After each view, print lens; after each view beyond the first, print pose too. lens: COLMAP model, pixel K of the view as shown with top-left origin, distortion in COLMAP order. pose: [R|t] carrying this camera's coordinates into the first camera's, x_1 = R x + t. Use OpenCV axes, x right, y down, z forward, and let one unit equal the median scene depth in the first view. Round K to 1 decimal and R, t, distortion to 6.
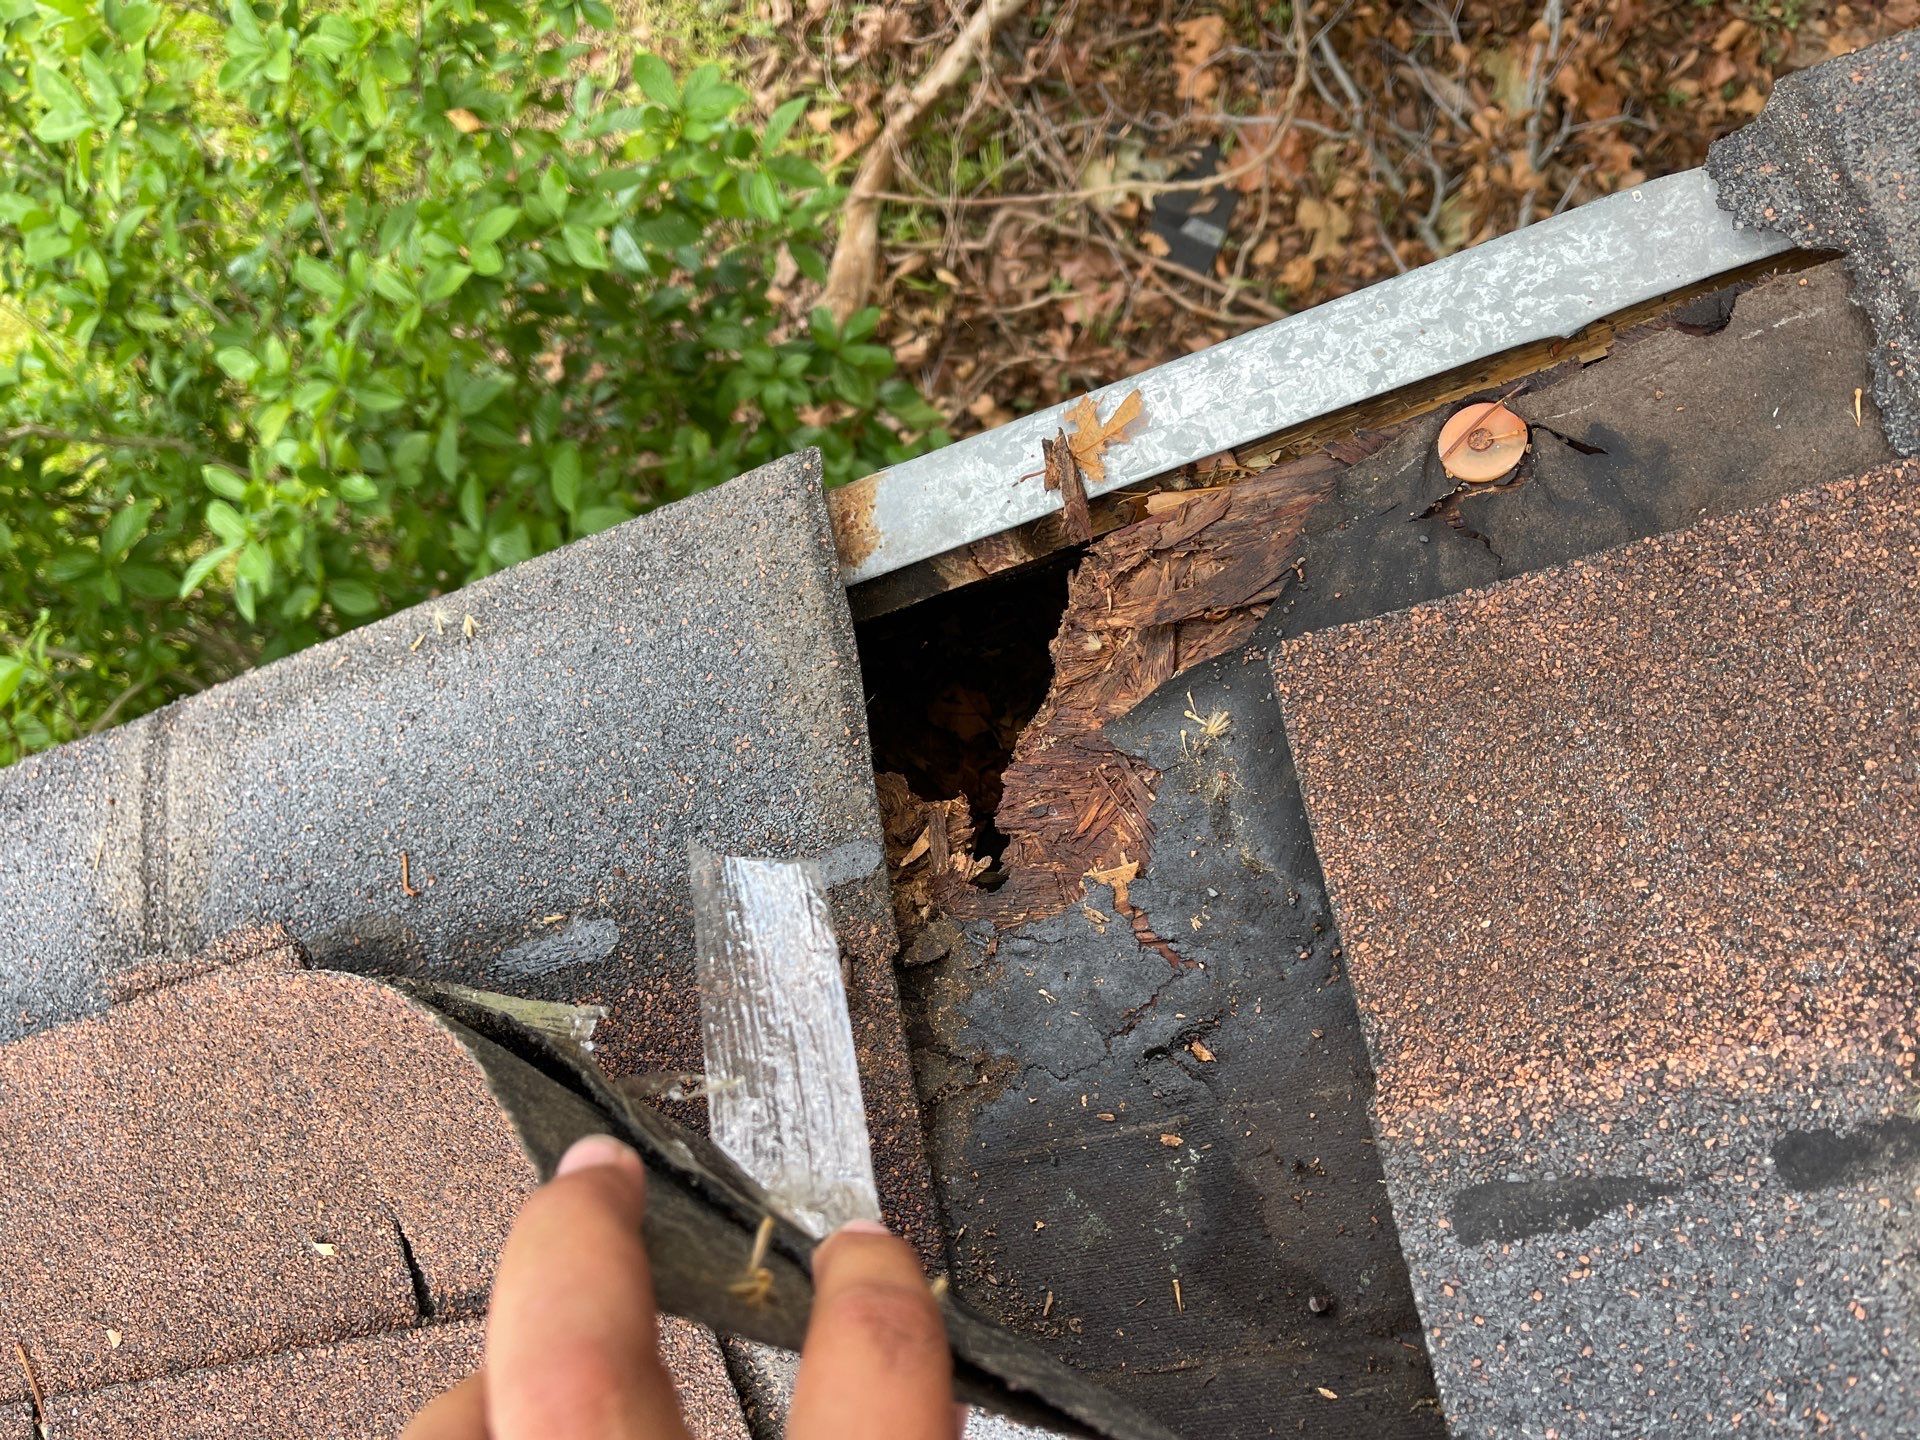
lens RADIAL K [[1454.1, 0, 965.3], [0, 1454.1, 707.3], [0, 0, 1]] dist [0.050228, -0.072503]
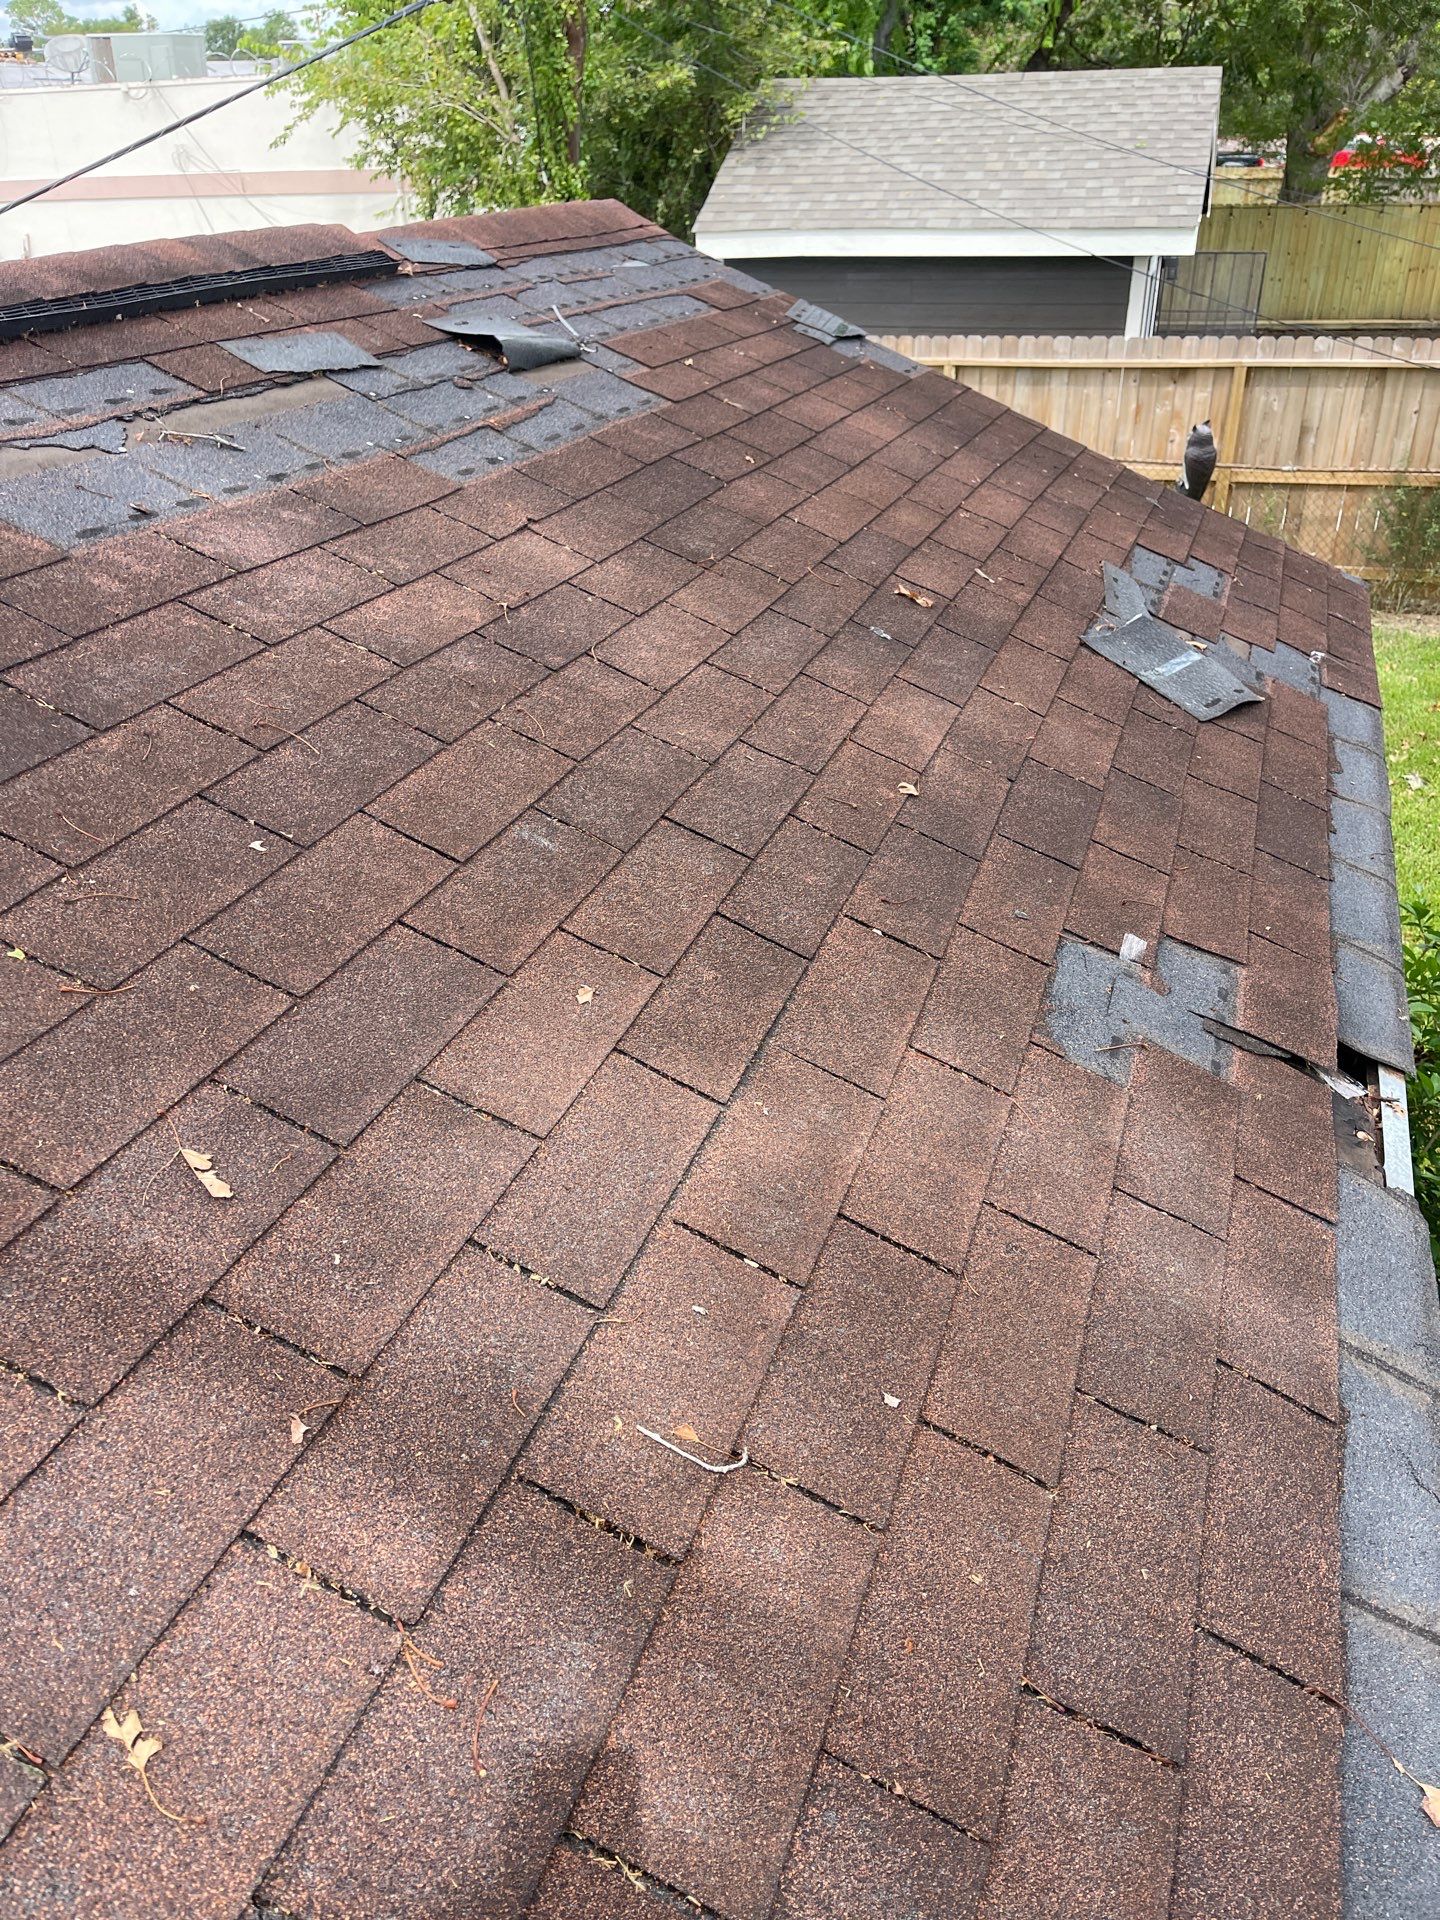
lens RADIAL K [[1454.1, 0, 723.4], [0, 1454.1, 961.4], [0, 0, 1]] dist [0.050228, -0.072503]
pose [[-0.588798, 0.615933, -0.523395, 0.924699], [-0.802478, -0.368014, 0.469676, -0.133858], [0.096672, 0.696557, 0.710959, -0.710255]]
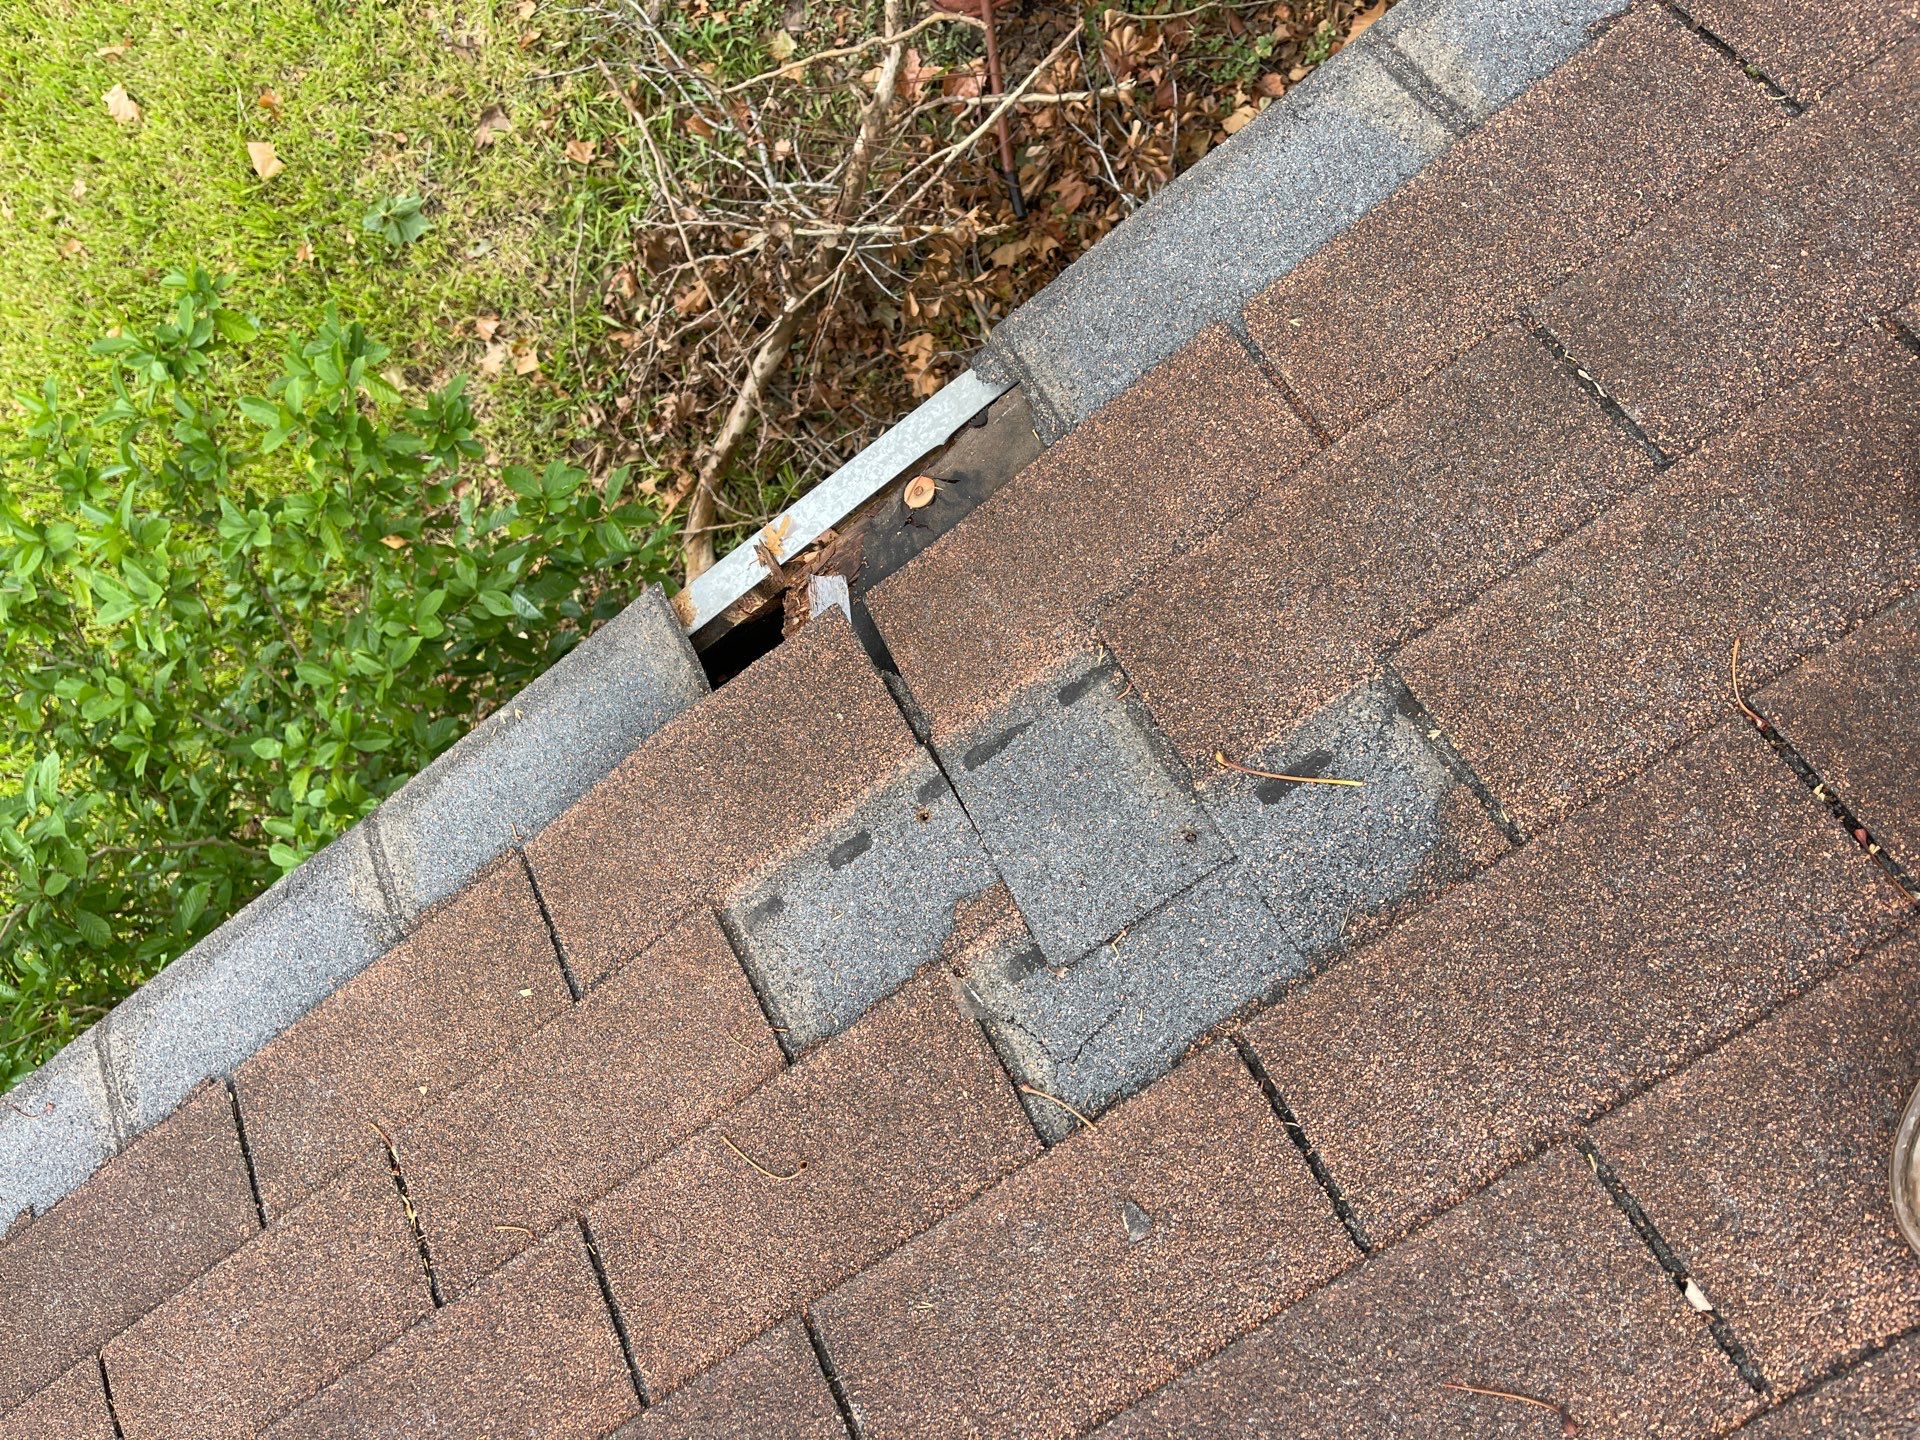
lens RADIAL K [[1442.5, 0, 944.3], [0, 1442.5, 732.5], [0, 0, 1]] dist [0.051290, -0.067015]
pose [[0.962057, -0.267438, 0.054075, 0.042700], [0.272830, 0.945312, -0.178741, 0.174934], [-0.003316, 0.186712, 0.982409, -0.352568]]
